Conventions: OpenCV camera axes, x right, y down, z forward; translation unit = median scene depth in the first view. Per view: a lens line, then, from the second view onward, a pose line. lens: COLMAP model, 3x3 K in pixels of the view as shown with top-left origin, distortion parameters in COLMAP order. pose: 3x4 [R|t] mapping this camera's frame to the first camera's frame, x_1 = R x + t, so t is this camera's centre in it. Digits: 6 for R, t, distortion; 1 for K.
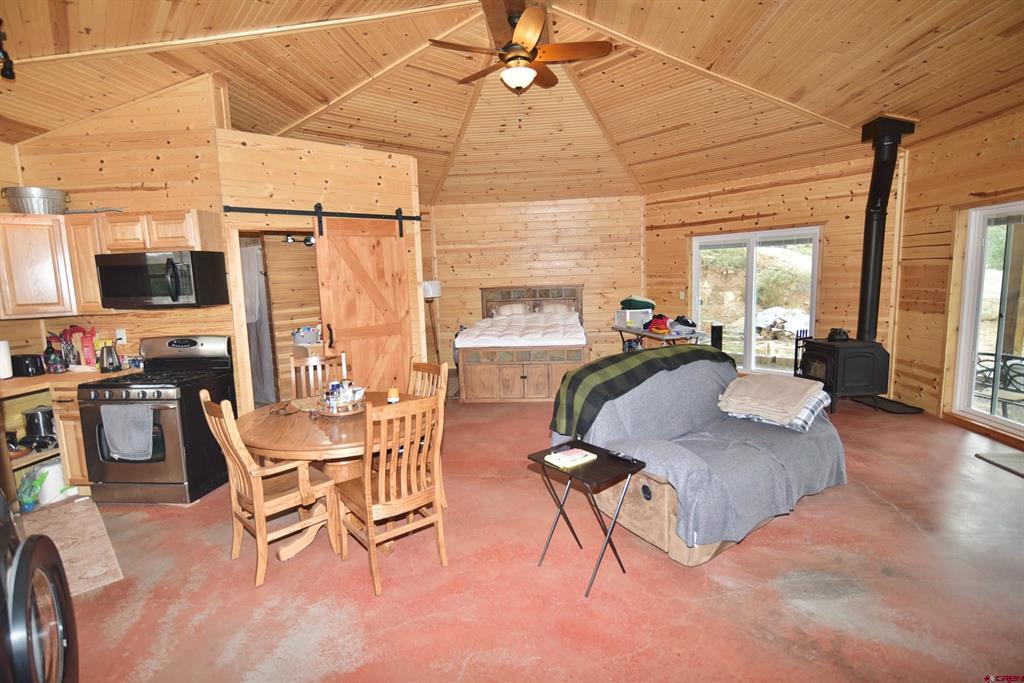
lens RADIAL K [[512.3, 0, 510.8], [0, 512.3, 344.9], [0, 0, 1]] dist [-0.011491, 0.005023]
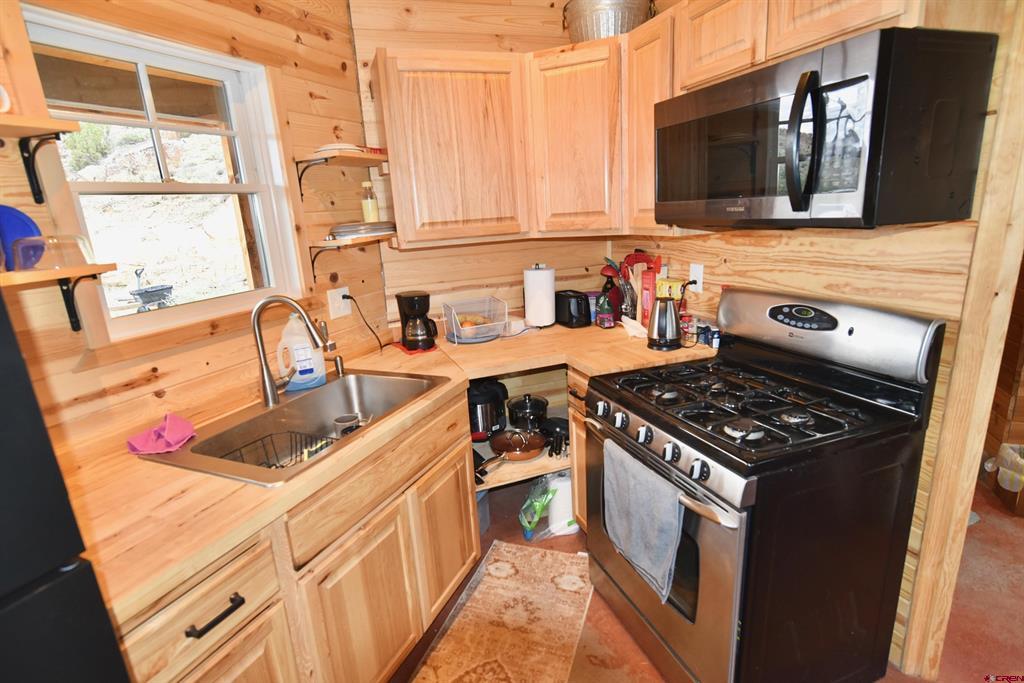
lens RADIAL K [[512.3, 0, 510.8], [0, 512.3, 344.9], [0, 0, 1]] dist [-0.011491, 0.005023]
pose [[0.441343, 0.233926, -0.866311, -0.347071], [-0.071367, 0.971515, 0.225976, -0.049994], [0.894496, -0.037907, 0.445466, 0.546053]]
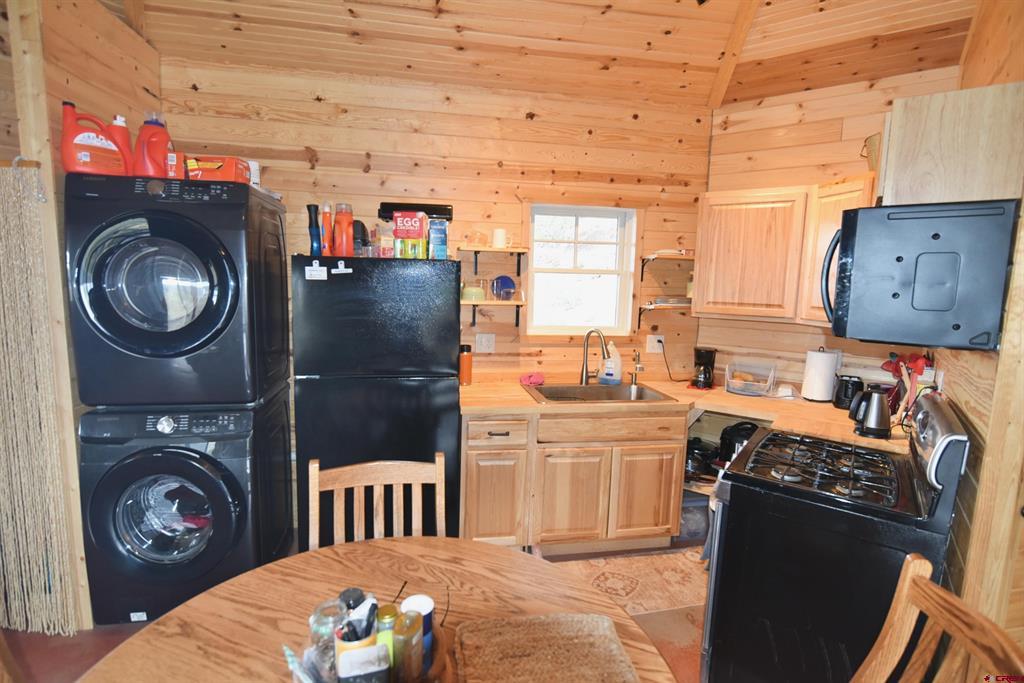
lens RADIAL K [[512.3, 0, 510.8], [0, 512.3, 344.9], [0, 0, 1]] dist [-0.011491, 0.005023]
pose [[-0.489906, 0.127735, -0.862366, -0.084842], [-0.128993, 0.967697, 0.216617, -0.103980], [0.862179, 0.217361, -0.457604, 0.779806]]
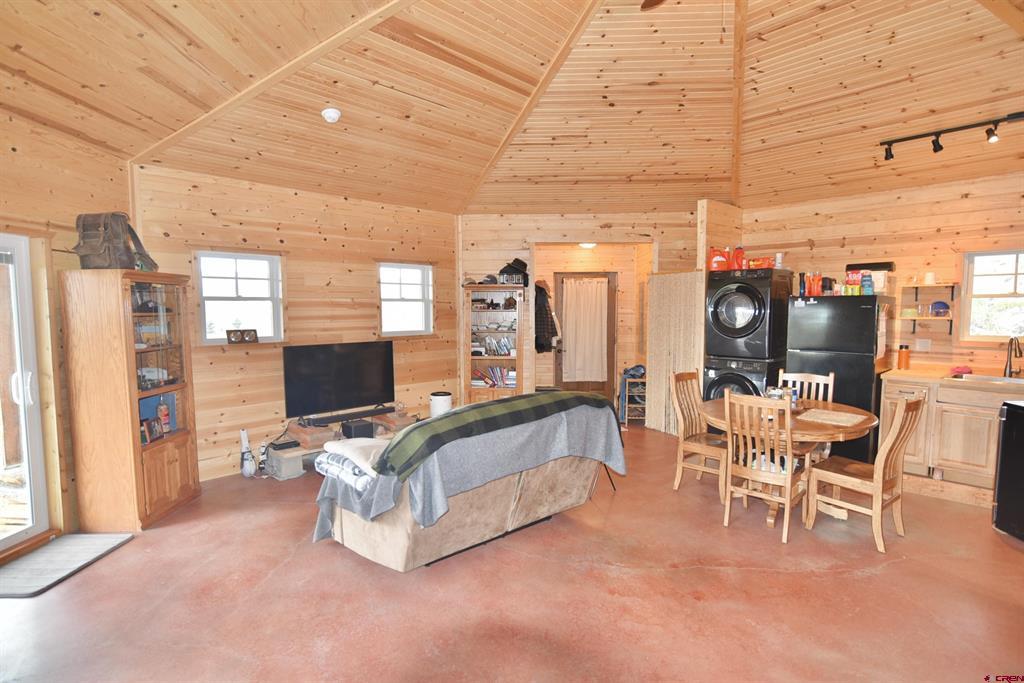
lens RADIAL K [[512.3, 0, 510.8], [0, 512.3, 344.9], [0, 0, 1]] dist [-0.011491, 0.005023]
pose [[-0.997362, 0.043241, -0.058300, 0.264570], [0.029924, 0.976704, 0.212496, -0.206463], [0.066130, 0.210191, -0.975421, 1.430661]]
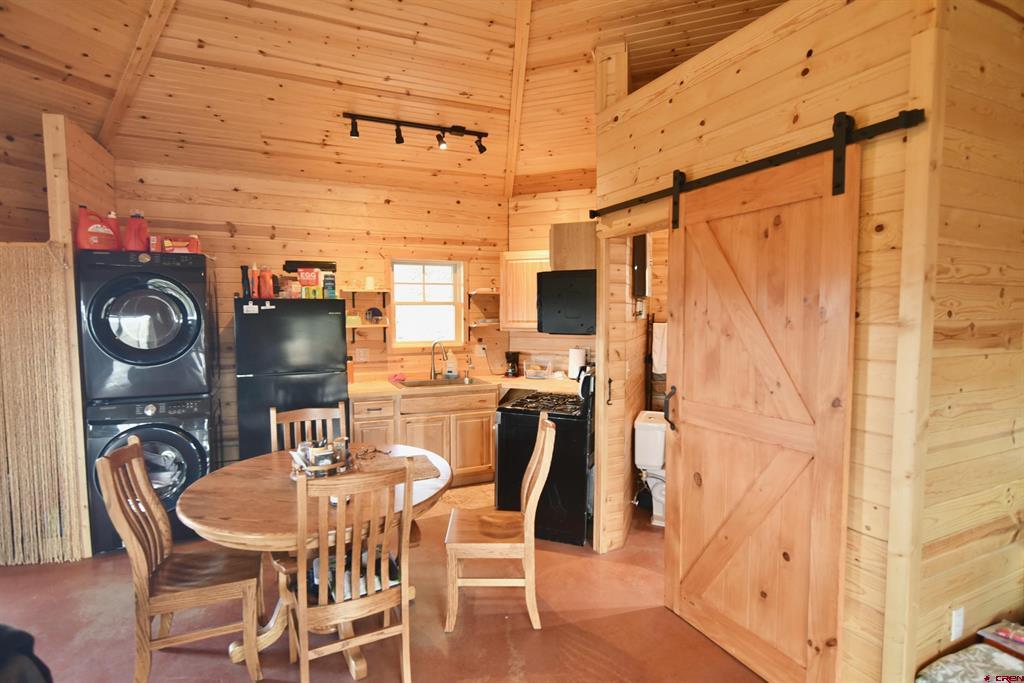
lens RADIAL K [[512.3, 0, 510.8], [0, 512.3, 344.9], [0, 0, 1]] dist [-0.011491, 0.005023]
pose [[-0.265776, 0.093376, -0.959502, 0.218677], [-0.120559, 0.984265, 0.129180, -0.134768], [0.956467, 0.150009, -0.250337, 0.959090]]
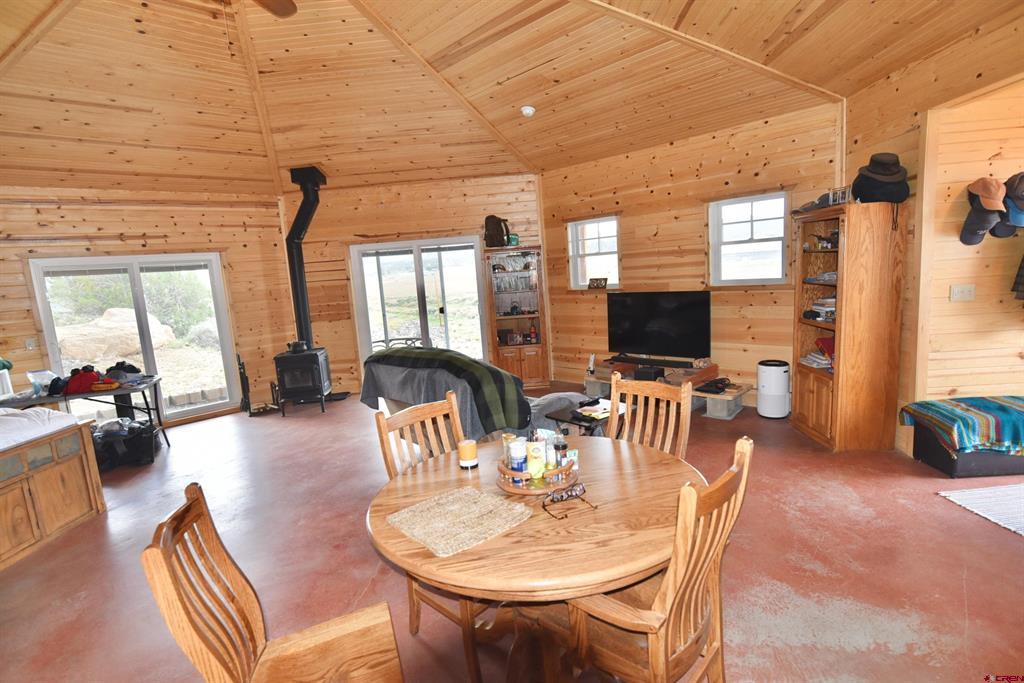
lens RADIAL K [[512.3, 0, 510.8], [0, 512.3, 344.9], [0, 0, 1]] dist [-0.011491, 0.005023]
pose [[-0.053760, -0.107361, 0.992766, -0.607893], [0.211400, 0.970444, 0.116394, -0.067470], [-0.975920, 0.216128, -0.029475, 0.677264]]
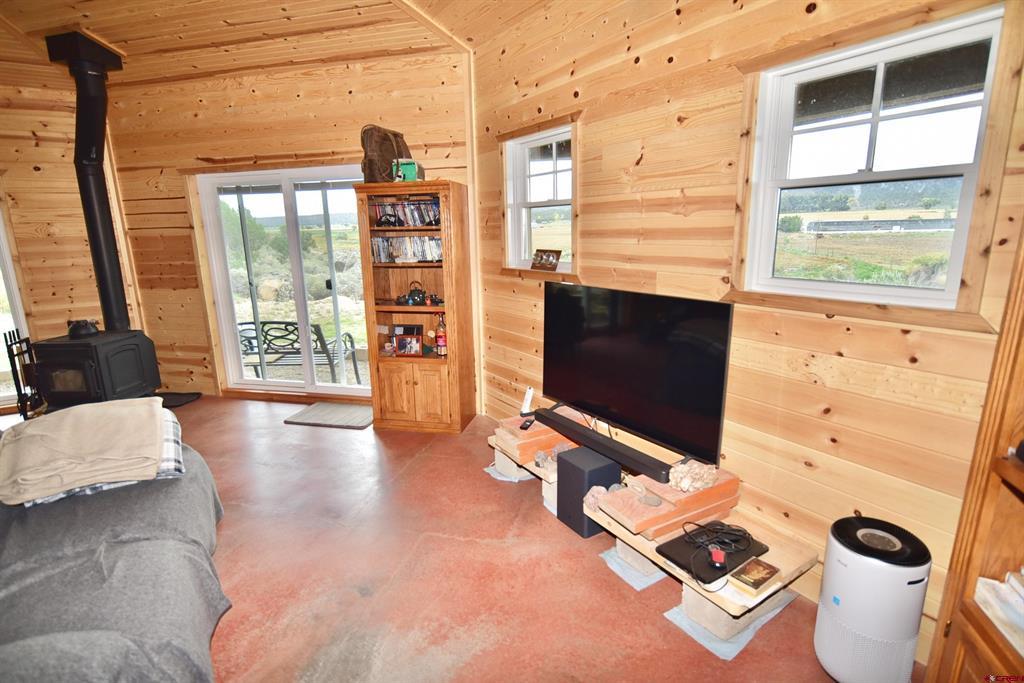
lens RADIAL K [[512.3, 0, 510.8], [0, 512.3, 344.9], [0, 0, 1]] dist [-0.011491, 0.005023]
pose [[0.156984, -0.188631, 0.969420, 0.020084], [0.152754, 0.974415, 0.164867, -0.028430], [-0.975716, 0.122201, 0.181782, 0.309045]]
